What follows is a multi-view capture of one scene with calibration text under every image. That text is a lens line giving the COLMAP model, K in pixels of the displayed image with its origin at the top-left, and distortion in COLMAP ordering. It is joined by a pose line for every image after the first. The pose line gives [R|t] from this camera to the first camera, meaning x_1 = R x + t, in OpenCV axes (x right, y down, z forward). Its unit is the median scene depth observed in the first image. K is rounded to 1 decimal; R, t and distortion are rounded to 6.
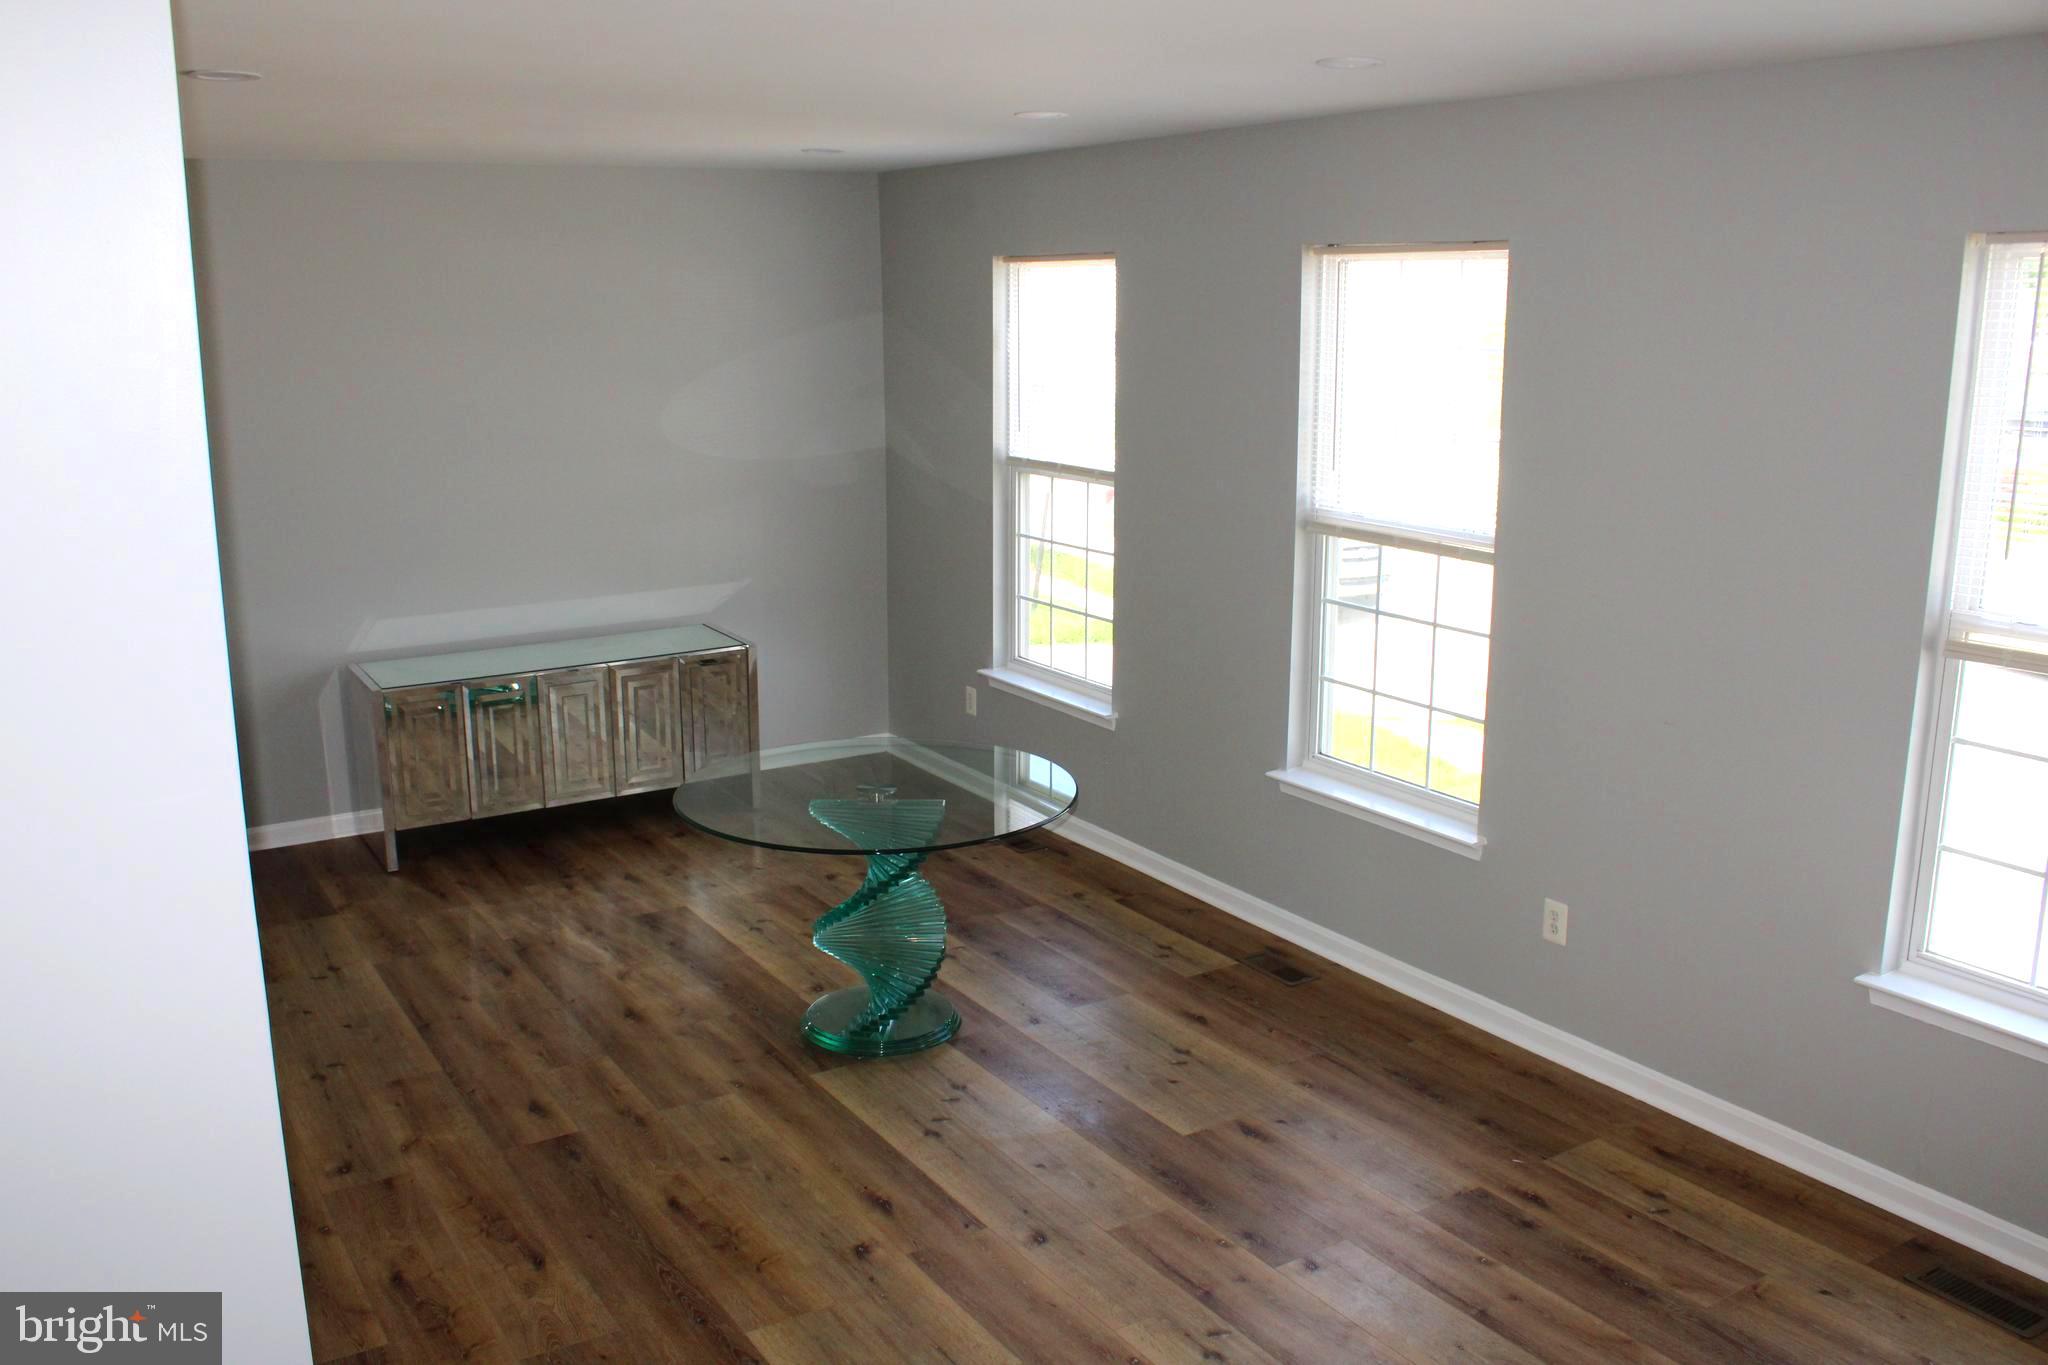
lens RADIAL K [[1733.0, 0, 1023.0], [0, 1733.0, 684.1], [0, 0, 1]] dist [-0.158899, 0.141327]
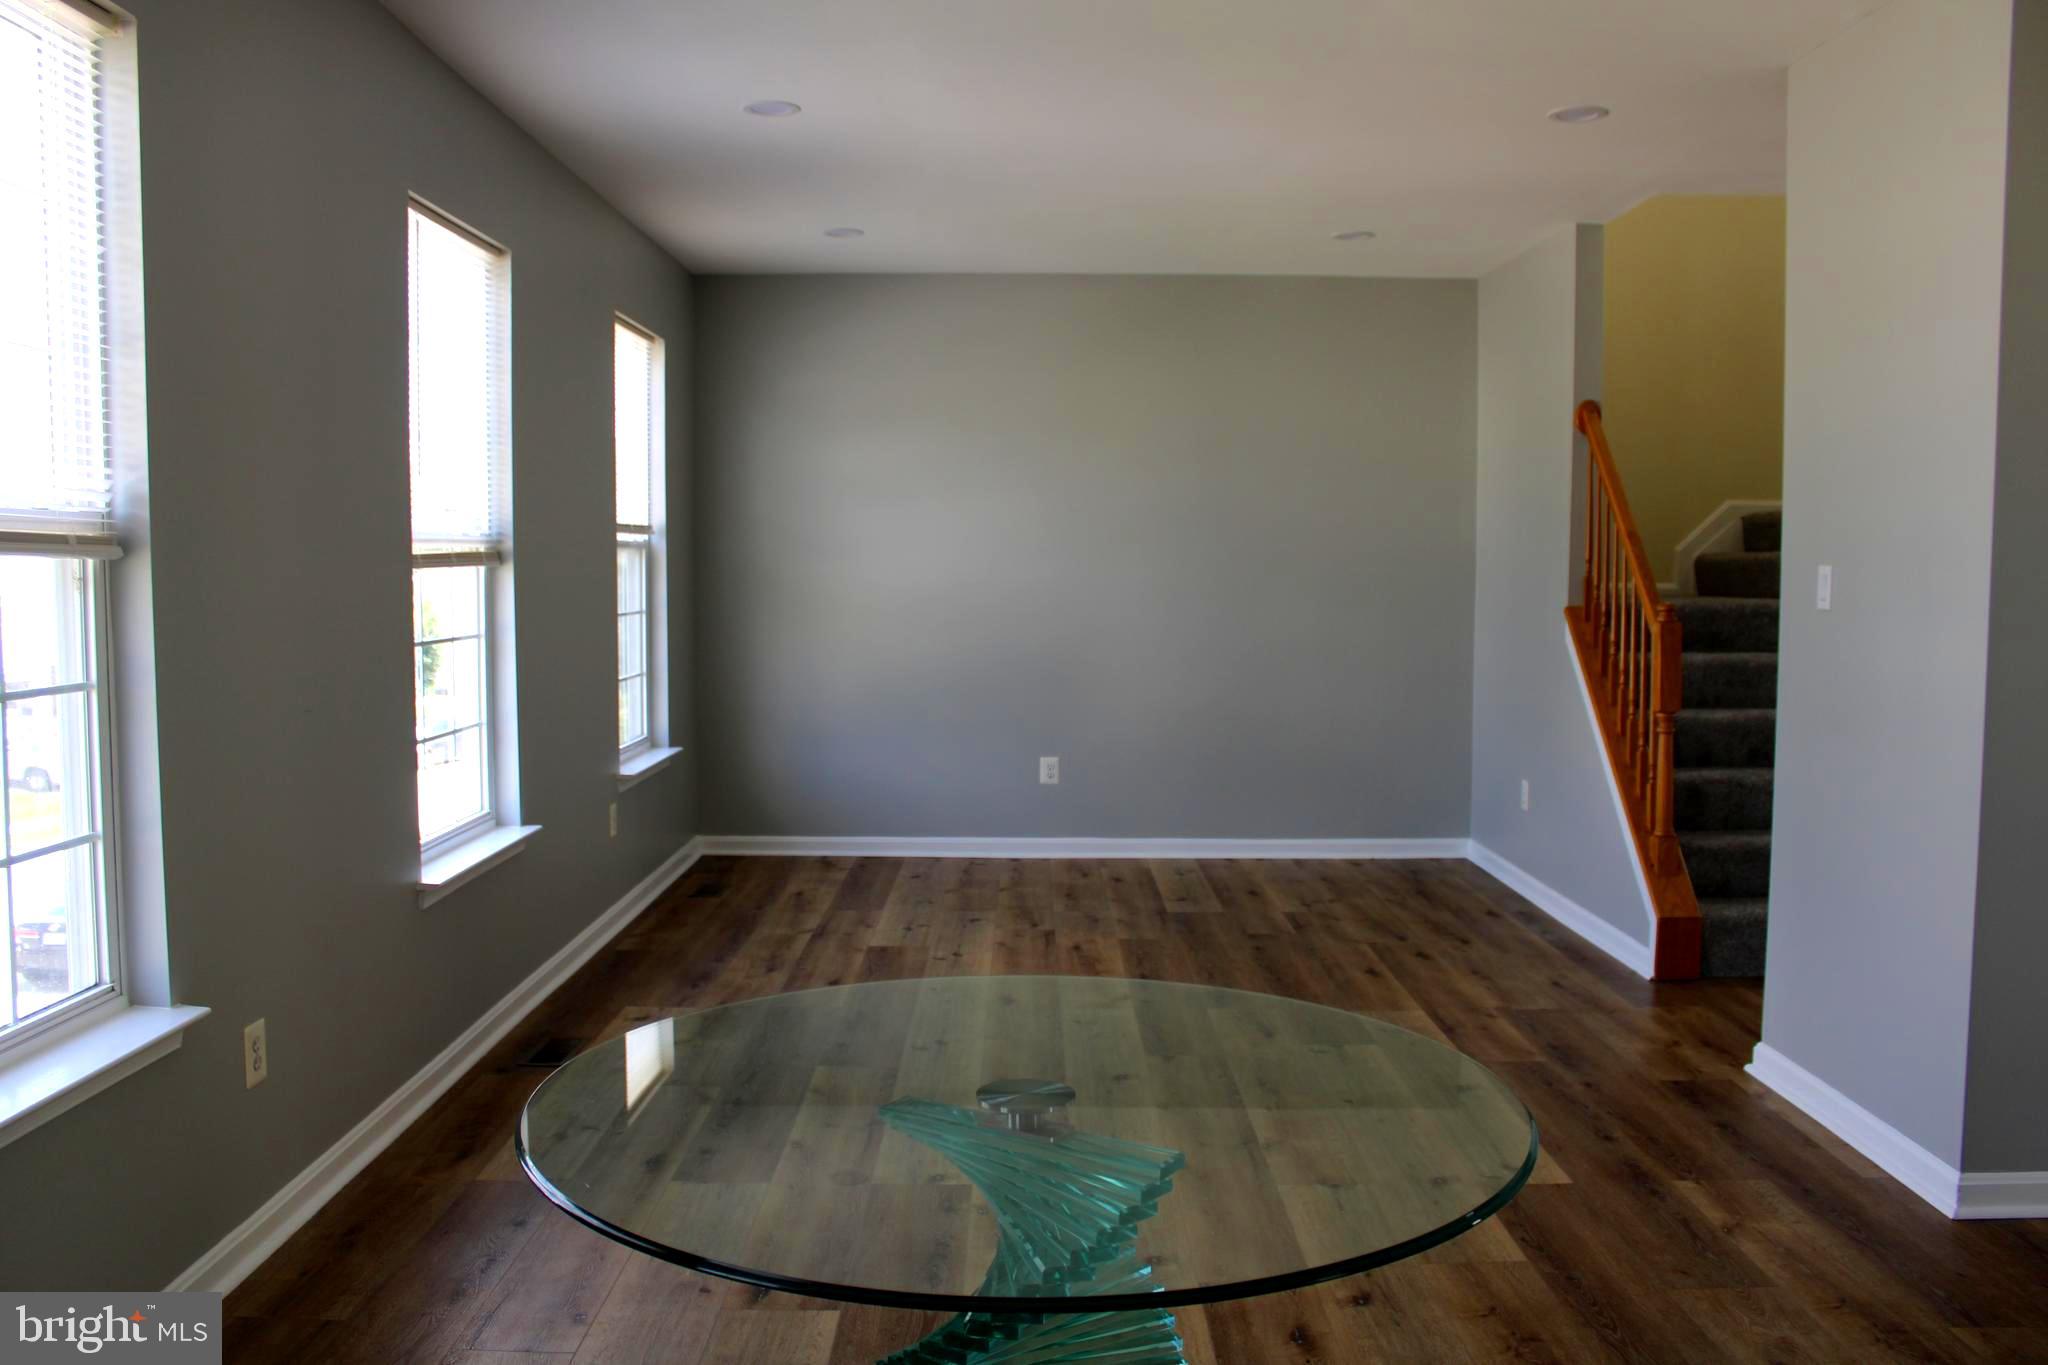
lens RADIAL K [[1733.0, 0, 1022.7], [0, 1733.0, 685.9], [0, 0, 1]] dist [-0.158899, 0.141327]
pose [[-0.848163, -0.039213, 0.528281, -0.378088], [0.115425, 0.959615, 0.256546, -0.175449], [-0.517007, 0.278570, -0.809384, 1.680858]]
